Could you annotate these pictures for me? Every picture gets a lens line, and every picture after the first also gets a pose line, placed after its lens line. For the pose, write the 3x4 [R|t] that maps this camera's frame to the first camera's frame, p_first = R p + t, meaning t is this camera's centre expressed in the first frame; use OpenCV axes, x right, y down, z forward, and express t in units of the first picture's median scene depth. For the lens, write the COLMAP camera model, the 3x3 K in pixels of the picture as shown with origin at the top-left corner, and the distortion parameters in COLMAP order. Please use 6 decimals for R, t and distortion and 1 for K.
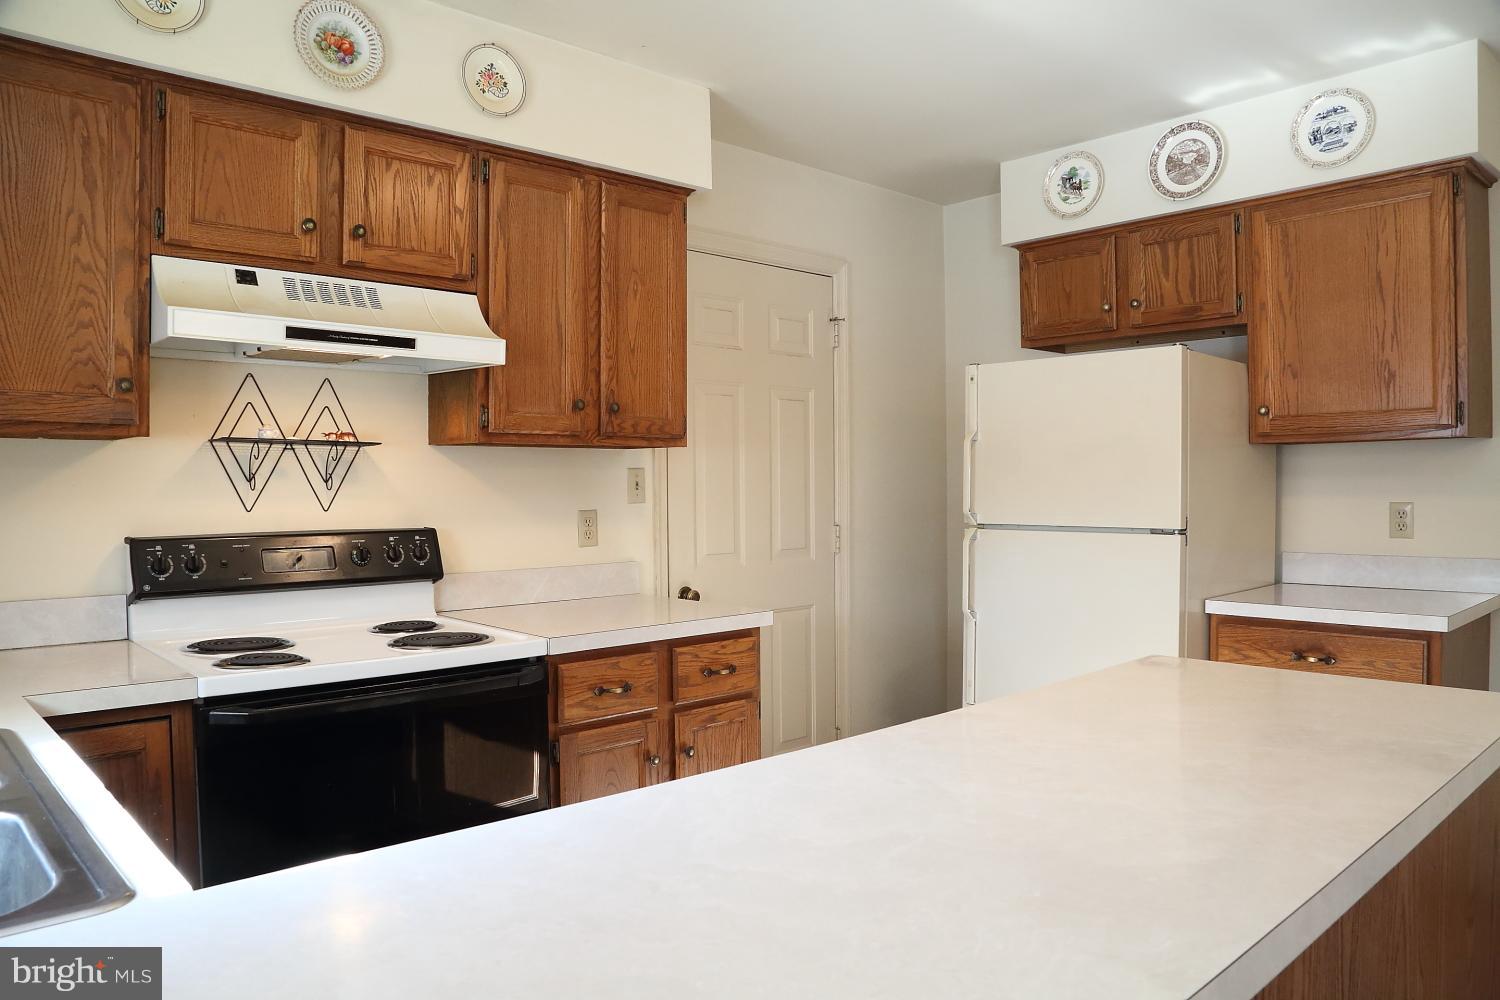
lens RADIAL K [[1046.0, 0, 750.0], [0, 1046.0, 500.0], [0, 0, 1]] dist [-0.125418, 0.085517]
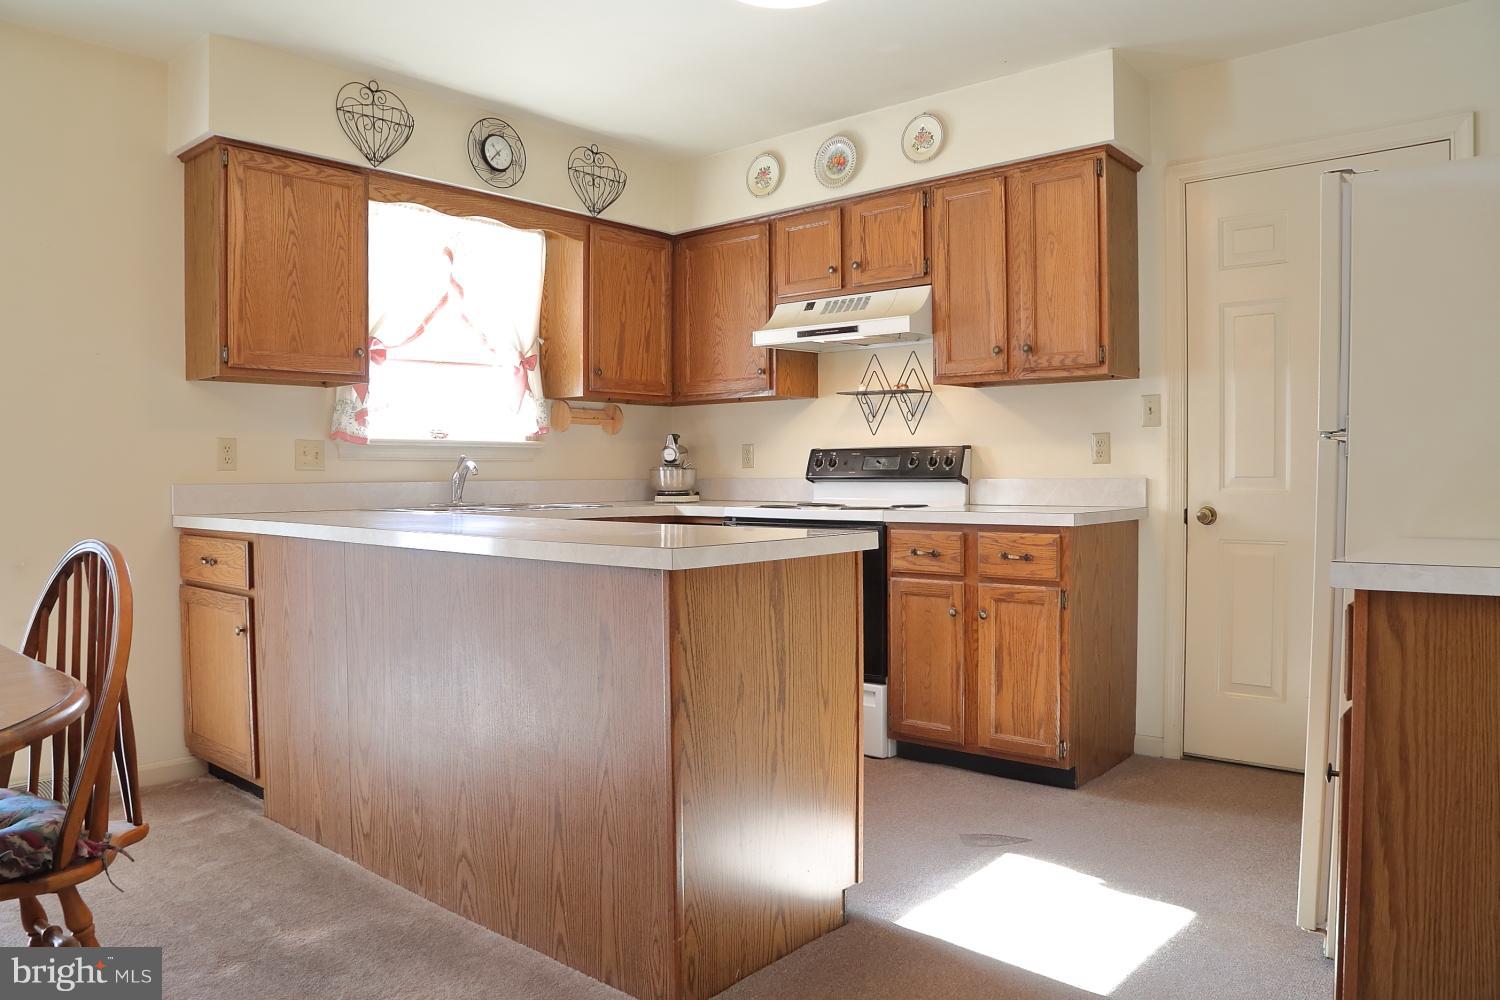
lens RADIAL K [[1014.4, 0, 750.0], [0, 1014.4, 500.0], [0, 0, 1]] dist [-0.125763, 0.080101]
pose [[0.120098, 0.037359, -0.992059, 1.152303], [-0.008343, 0.999294, 0.036621, 0.059432], [0.992727, 0.003878, 0.120325, 0.573989]]
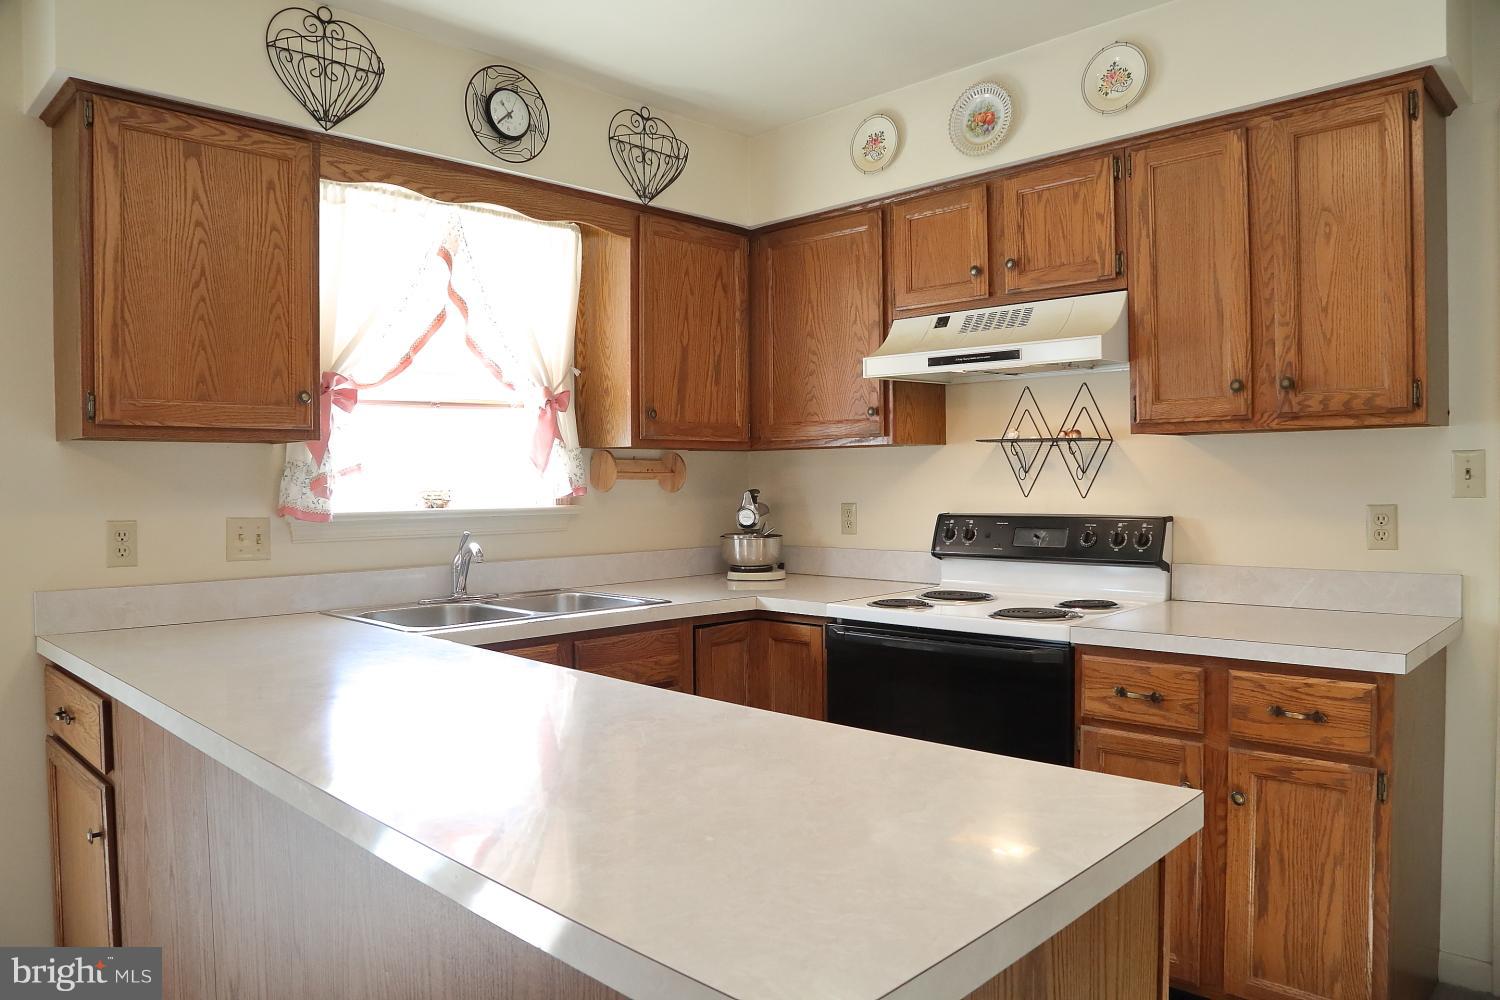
lens RADIAL K [[1014.4, 0, 750.0], [0, 1014.4, 500.0], [0, 0, 1]] dist [-0.125763, 0.080101]
pose [[0.056784, 0.023925, -0.998100, 0.707129], [-0.003622, 0.999711, 0.023757, -0.012570], [0.998380, 0.002266, 0.056854, 0.575027]]
